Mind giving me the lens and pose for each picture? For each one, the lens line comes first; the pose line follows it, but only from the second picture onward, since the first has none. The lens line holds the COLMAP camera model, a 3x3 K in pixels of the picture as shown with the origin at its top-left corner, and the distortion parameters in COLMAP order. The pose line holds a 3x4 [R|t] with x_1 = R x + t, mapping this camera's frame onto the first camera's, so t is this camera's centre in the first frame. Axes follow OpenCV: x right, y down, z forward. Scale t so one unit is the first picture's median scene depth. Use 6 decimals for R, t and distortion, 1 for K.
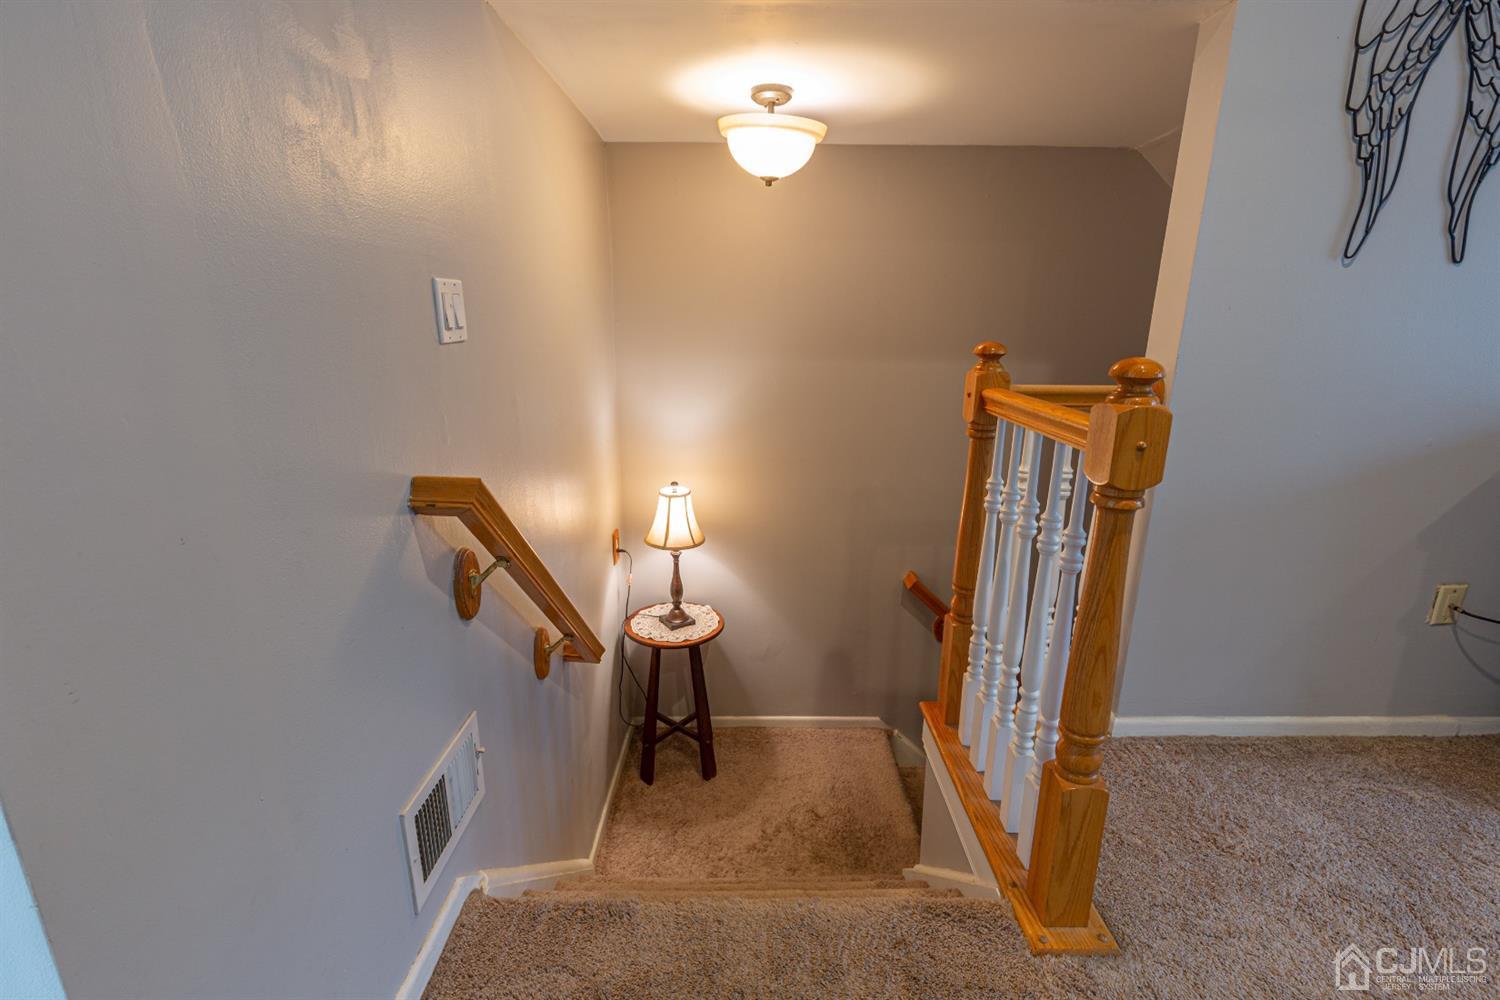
lens RADIAL K [[665.5, 0, 748.7], [0, 665.5, 492.3], [0, 0, 1]] dist [0.005028, -0.000724]
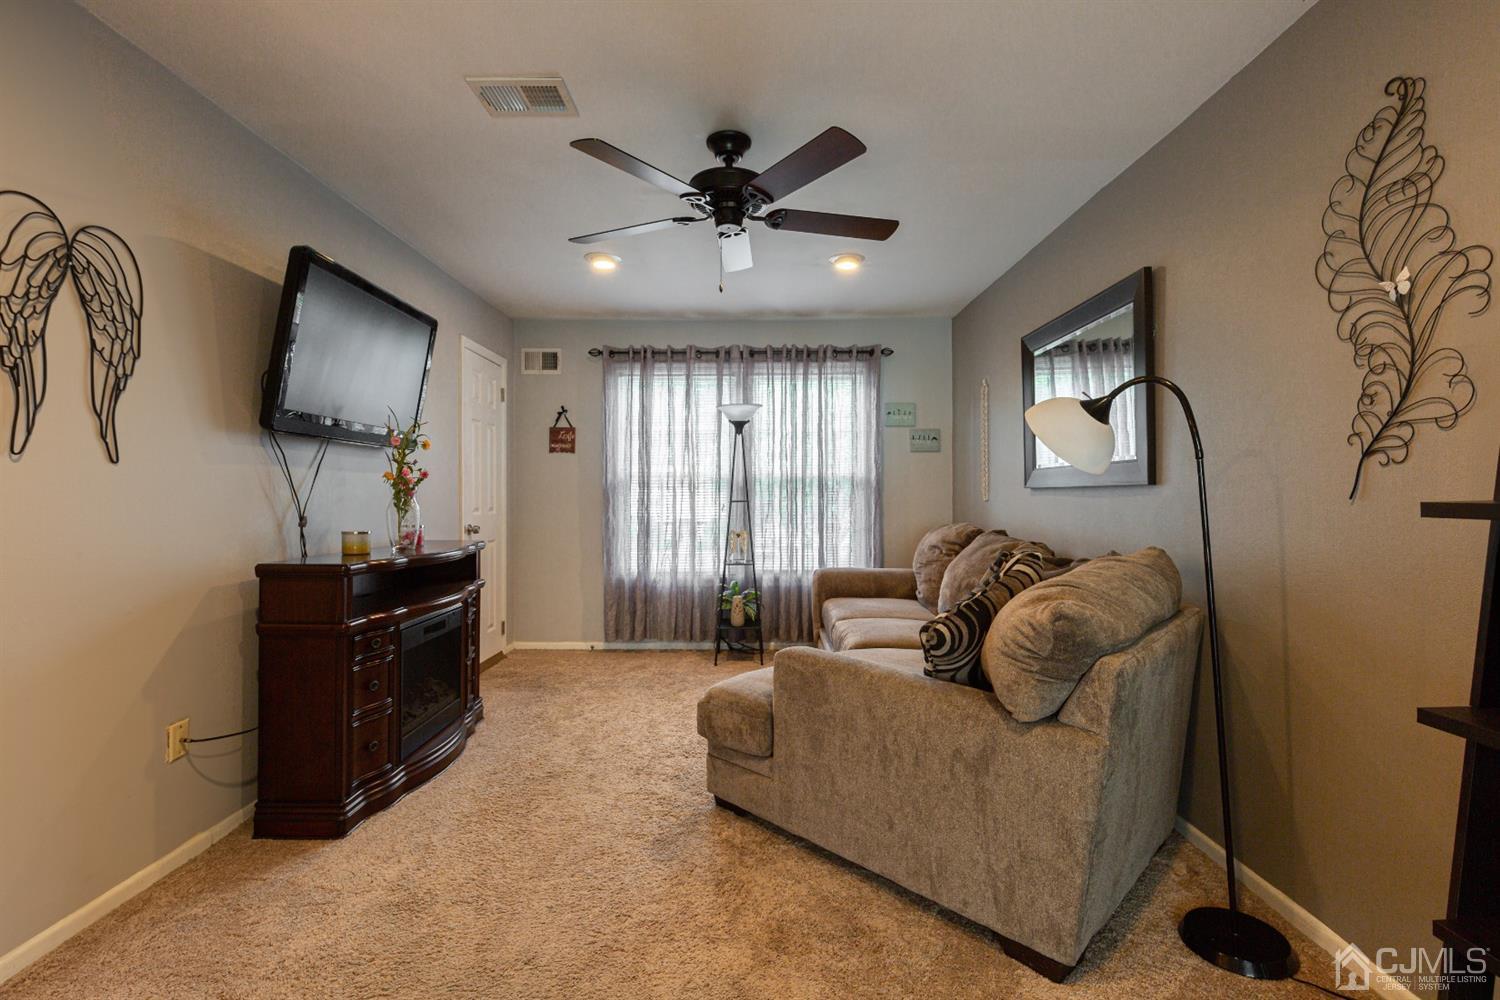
lens RADIAL K [[665.5, 0, 748.7], [0, 665.5, 492.3], [0, 0, 1]] dist [0.005028, -0.000724]
pose [[0.004613, -0.001172, 0.999989, -0.157210], [0.255120, 0.966909, -0.000044, 0.002308], [-0.966898, 0.255117, 0.004759, -0.110963]]
